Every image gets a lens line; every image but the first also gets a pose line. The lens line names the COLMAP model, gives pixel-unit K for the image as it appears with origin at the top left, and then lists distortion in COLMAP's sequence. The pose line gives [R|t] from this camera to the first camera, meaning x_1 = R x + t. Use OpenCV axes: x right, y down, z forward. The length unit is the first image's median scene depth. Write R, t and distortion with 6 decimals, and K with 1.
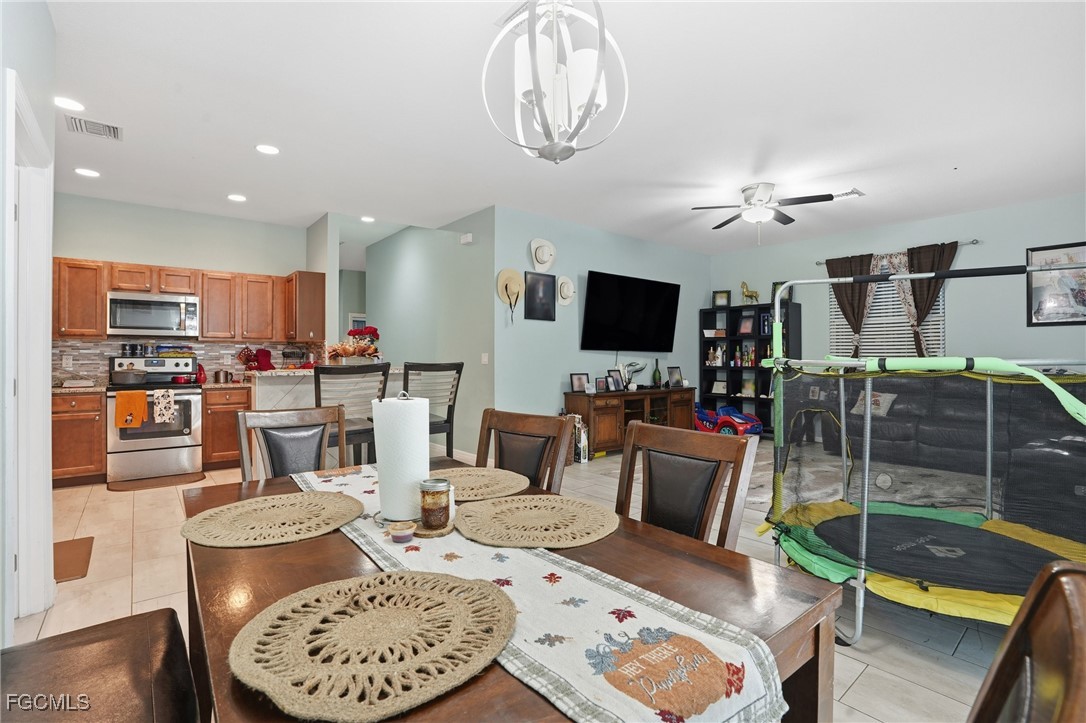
lens RADIAL K [[503.4, 0, 542.7], [0, 503.4, 356.6], [0, 0, 1]] dist [-0.030496, 0.003954]
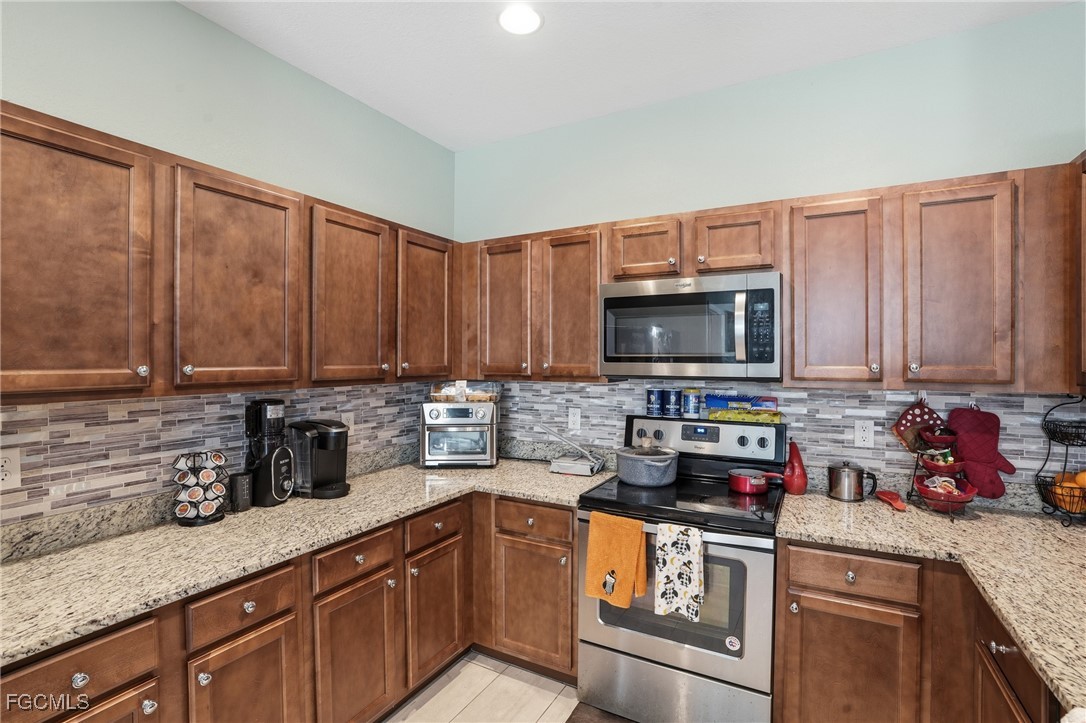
lens RADIAL K [[503.4, 0, 544.9], [0, 503.4, 359.6], [0, 0, 1]] dist [-0.030496, 0.003954]
pose [[0.369681, 0.003419, -0.929152, -0.248045], [-0.000380, 0.999994, 0.003529, -0.033662], [0.929158, -0.000951, 0.369680, 0.422011]]
